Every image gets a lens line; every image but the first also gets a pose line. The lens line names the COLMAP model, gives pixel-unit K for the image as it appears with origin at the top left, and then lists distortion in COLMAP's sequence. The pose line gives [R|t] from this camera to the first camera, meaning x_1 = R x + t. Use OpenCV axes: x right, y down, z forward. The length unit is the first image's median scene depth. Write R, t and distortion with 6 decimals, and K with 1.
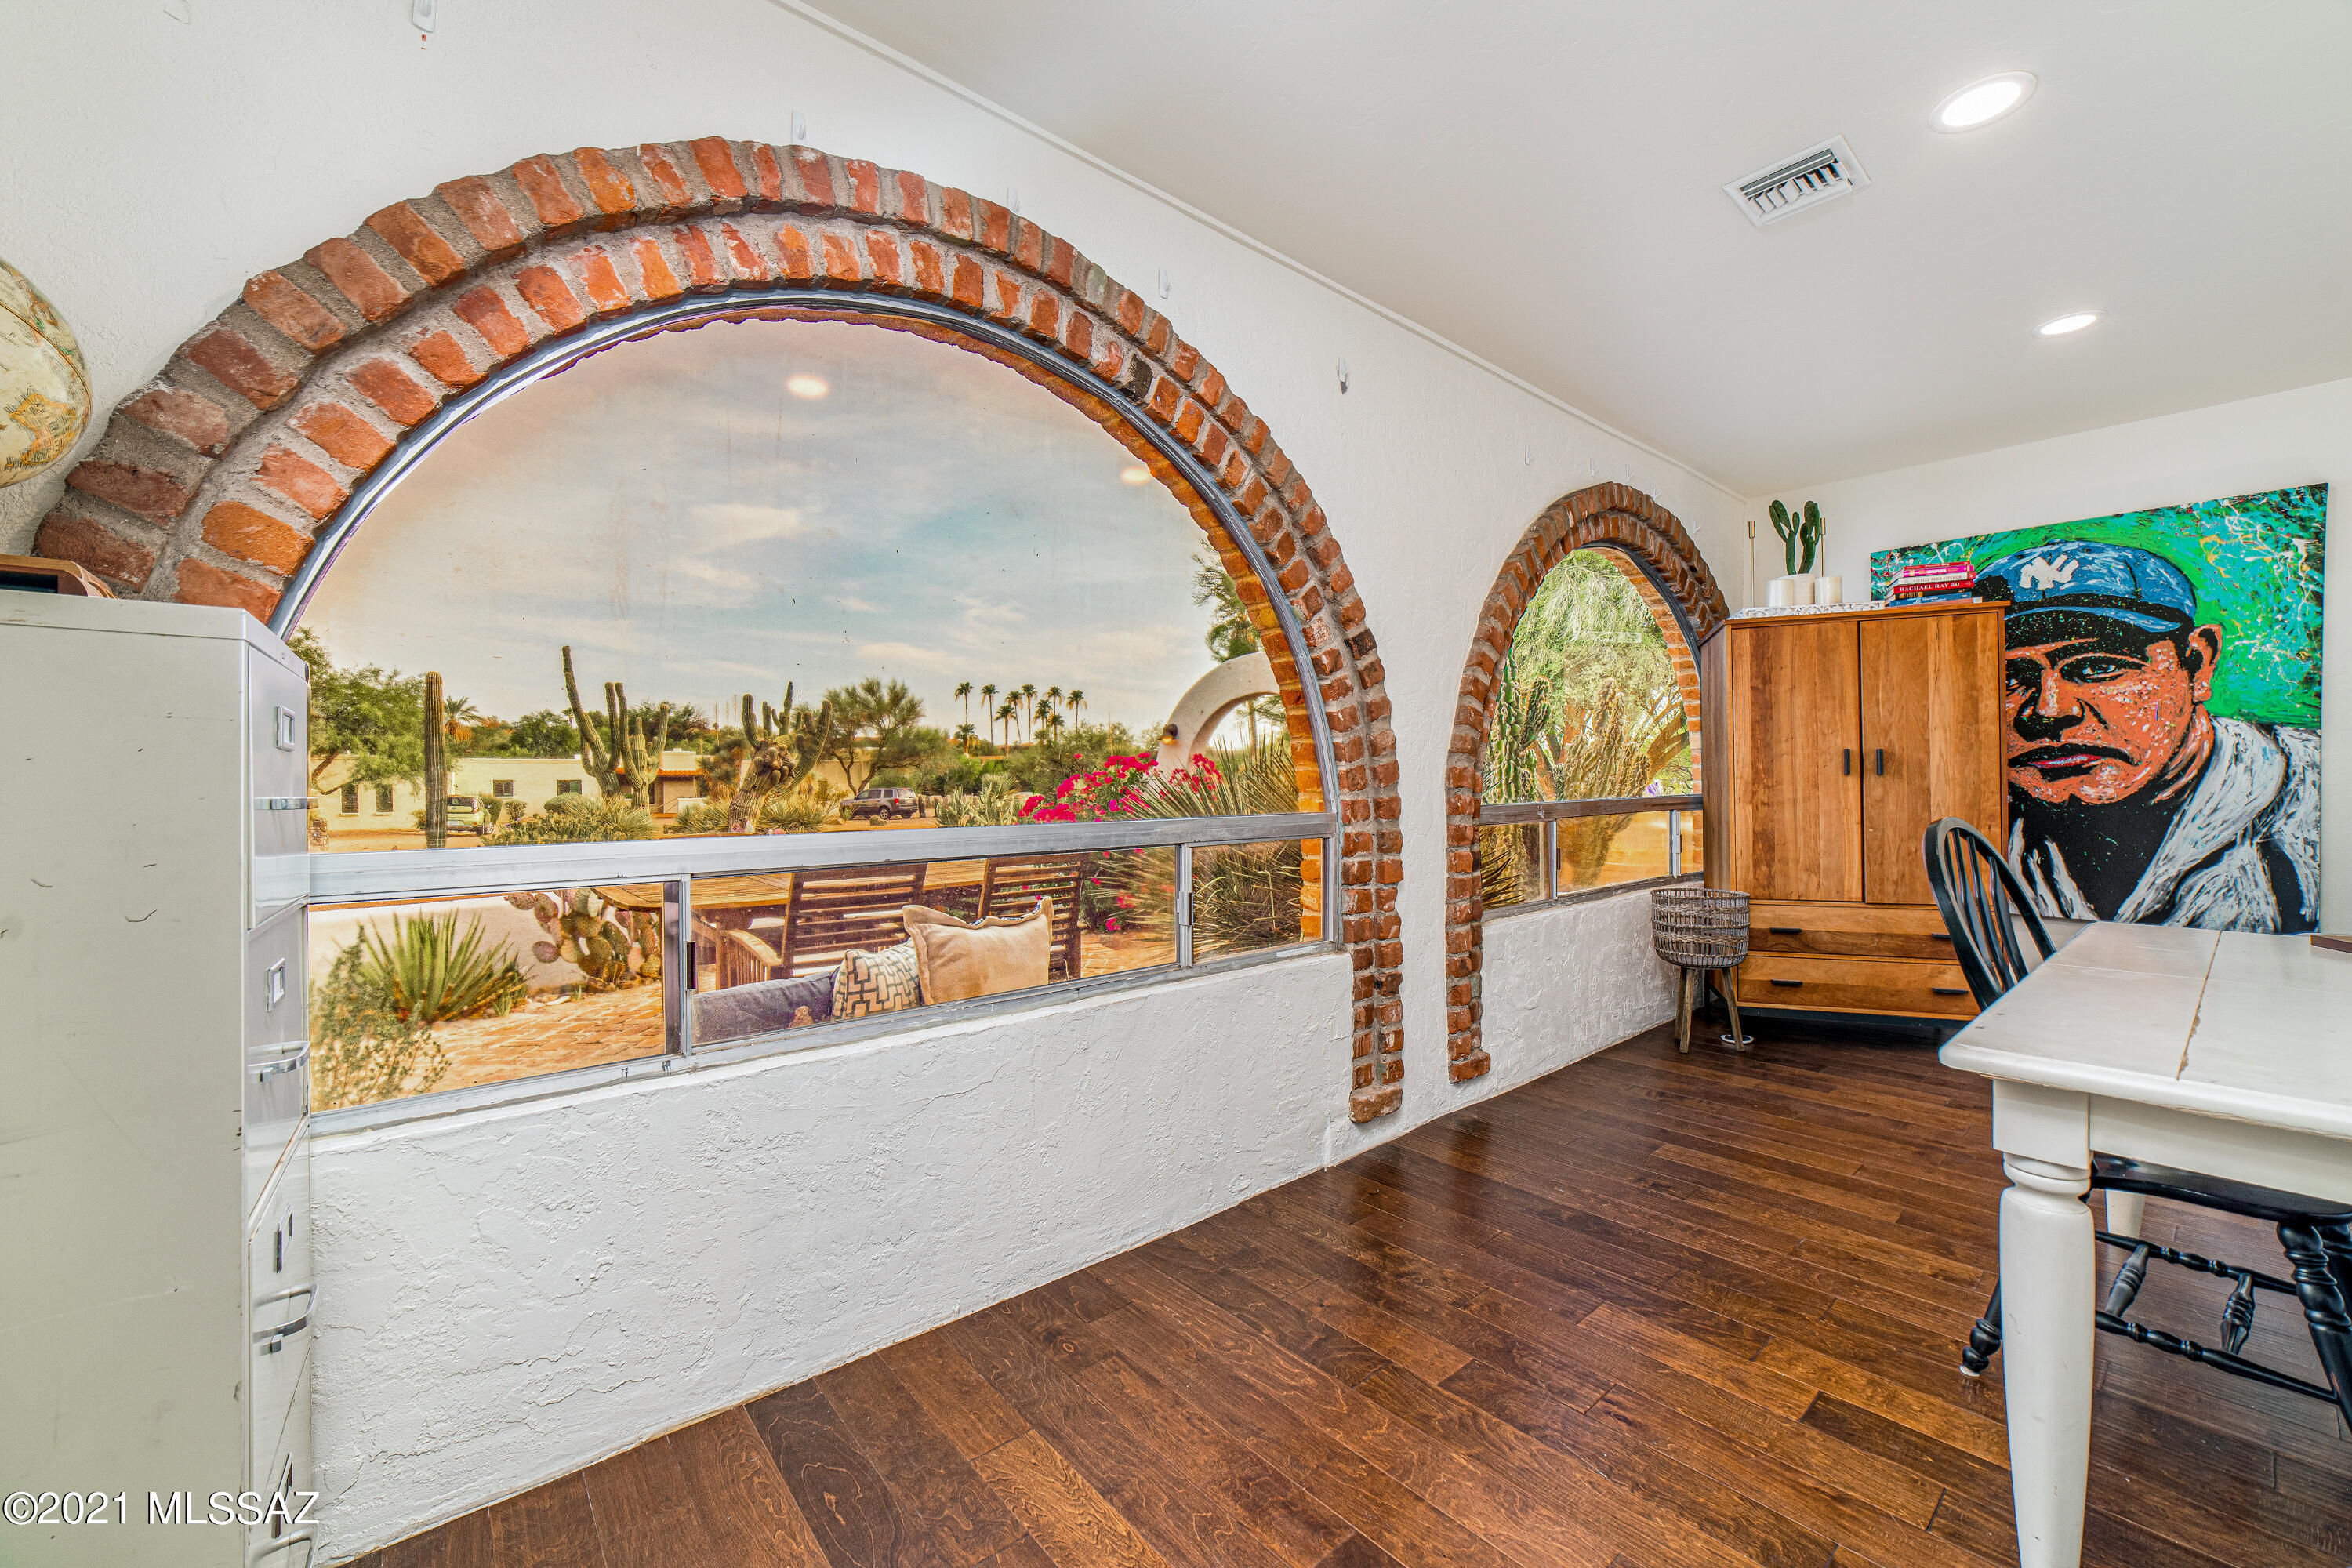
lens RADIAL K [[918.1, 0, 1179.2], [0, 918.1, 787.8], [0, 0, 1]] dist [-0.010206, 0.004128]
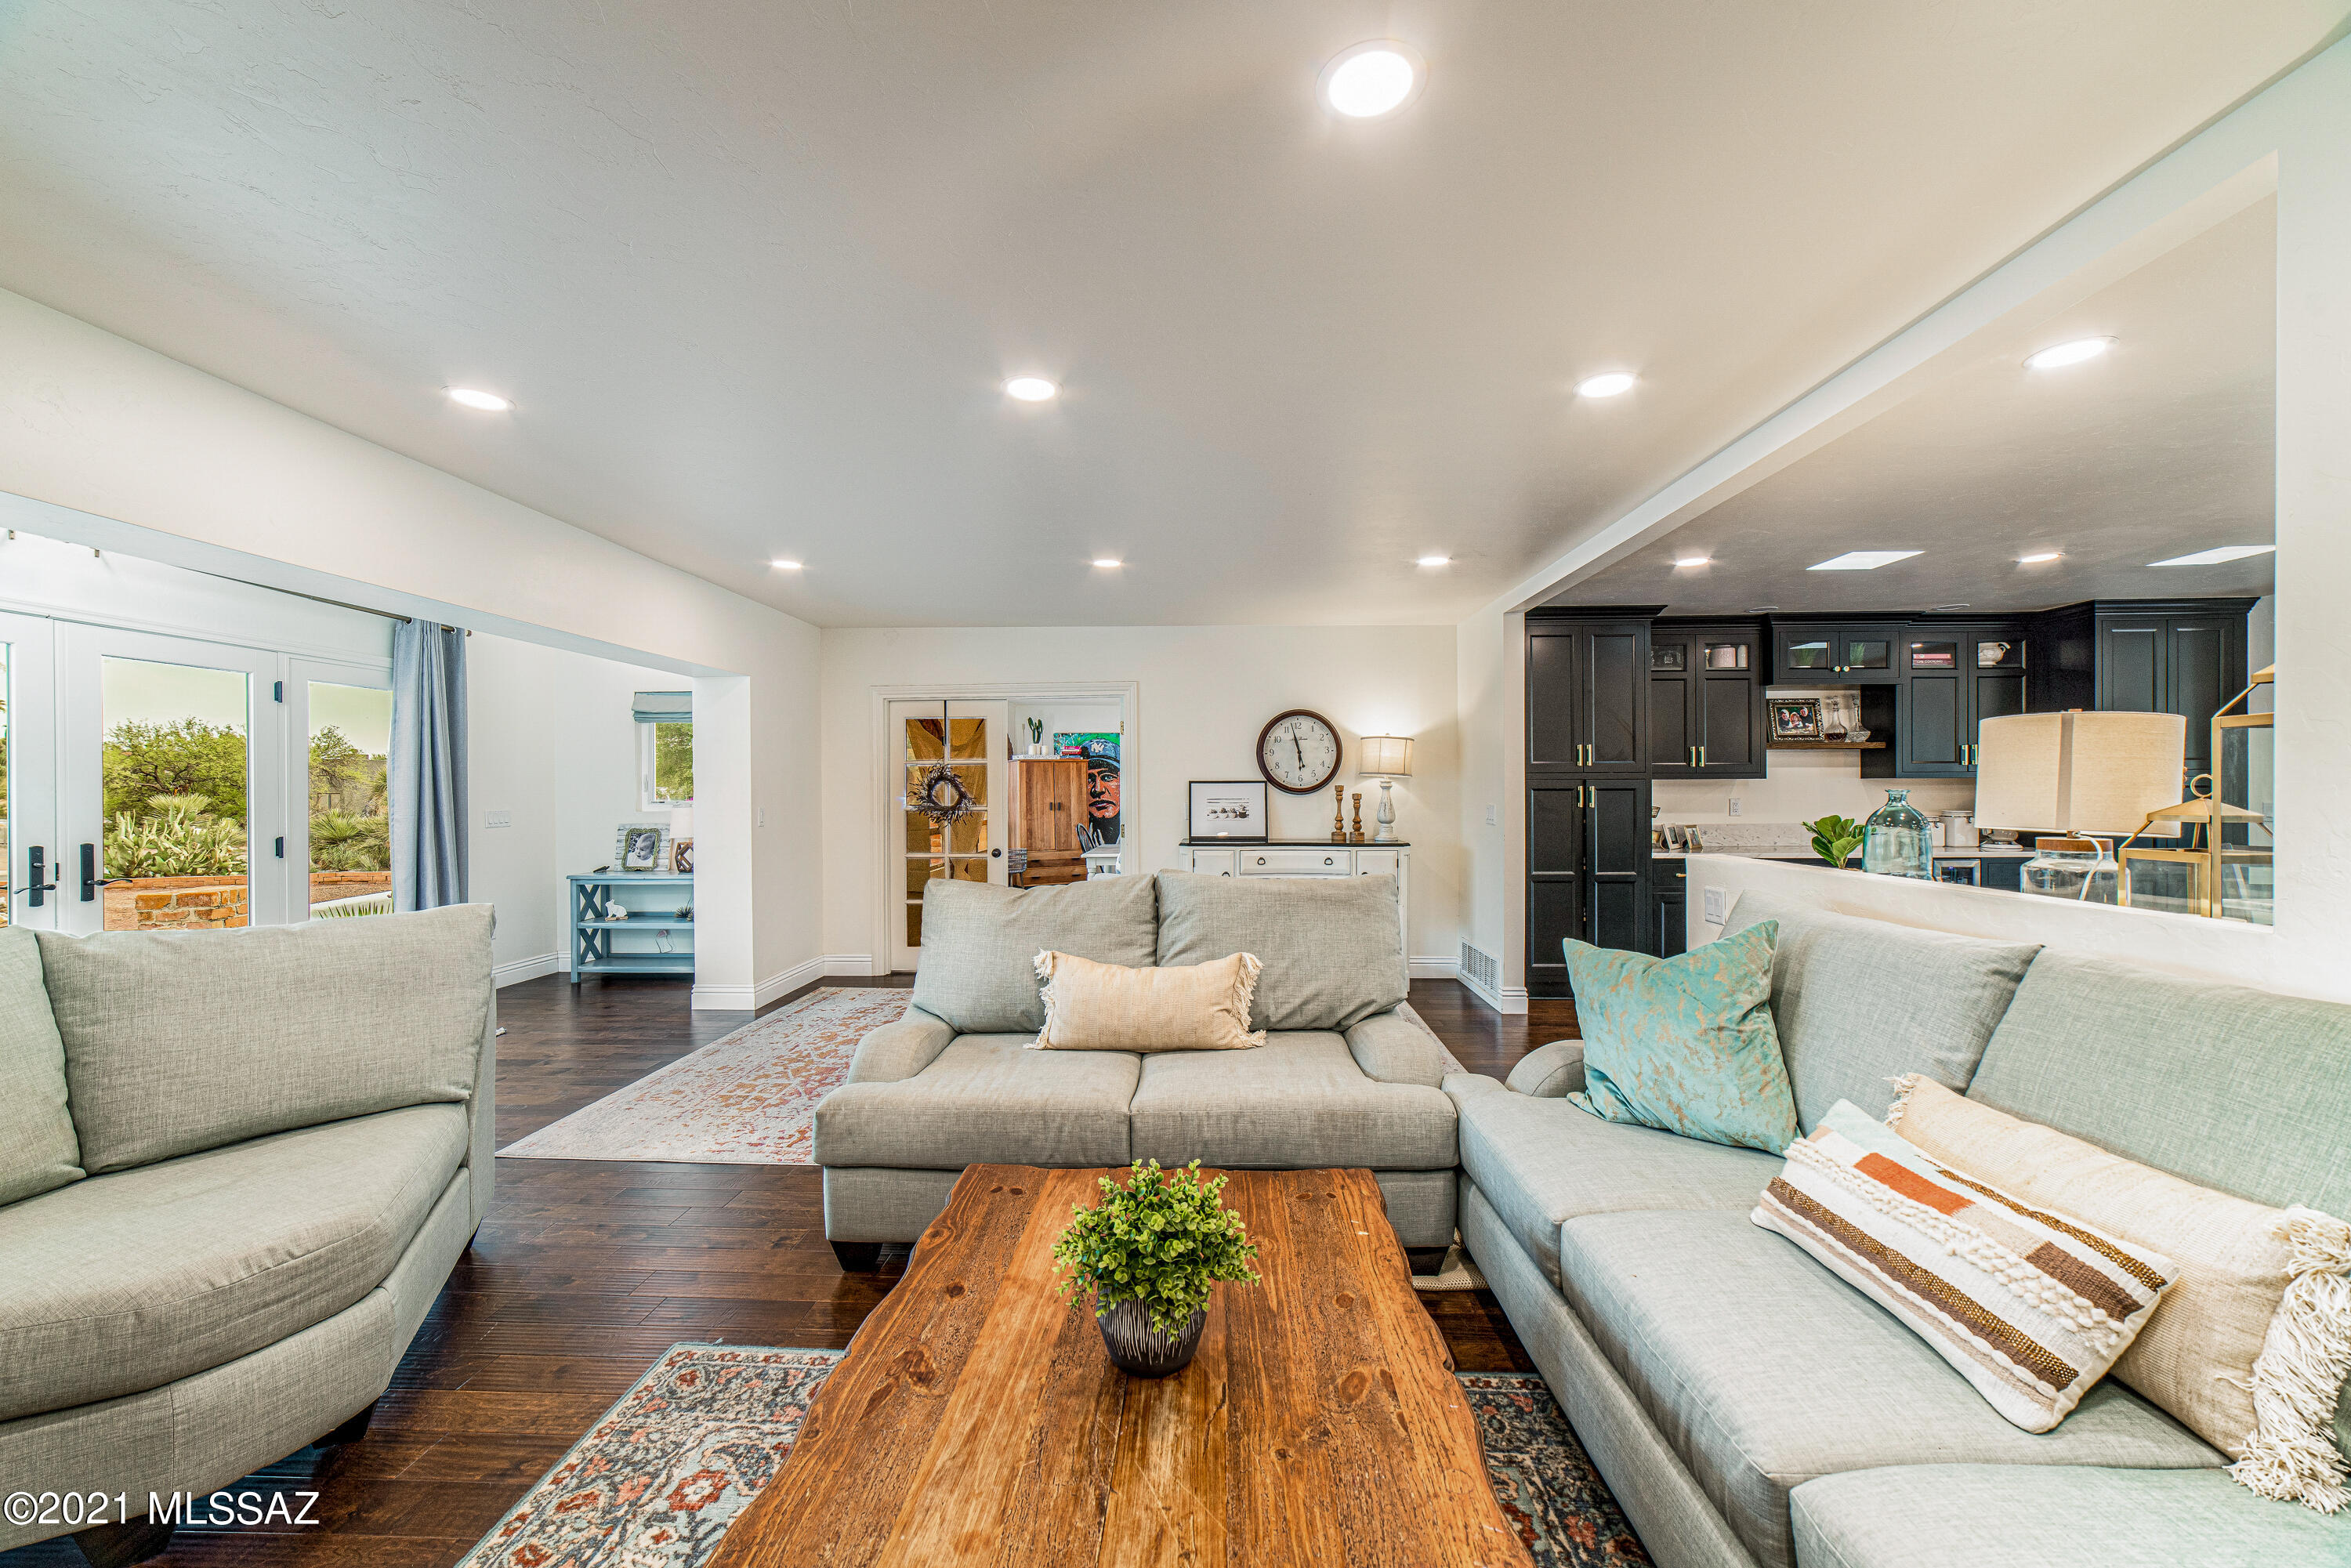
lens RADIAL K [[917.6, 0, 1188.1], [0, 917.6, 799.1], [0, 0, 1]] dist [-0.010206, 0.004128]
pose [[0.665693, -0.005045, 0.746209, -1.302141], [0.004125, 0.999987, 0.003080, -0.059525], [-0.746214, 0.001028, 0.665705, -1.448226]]
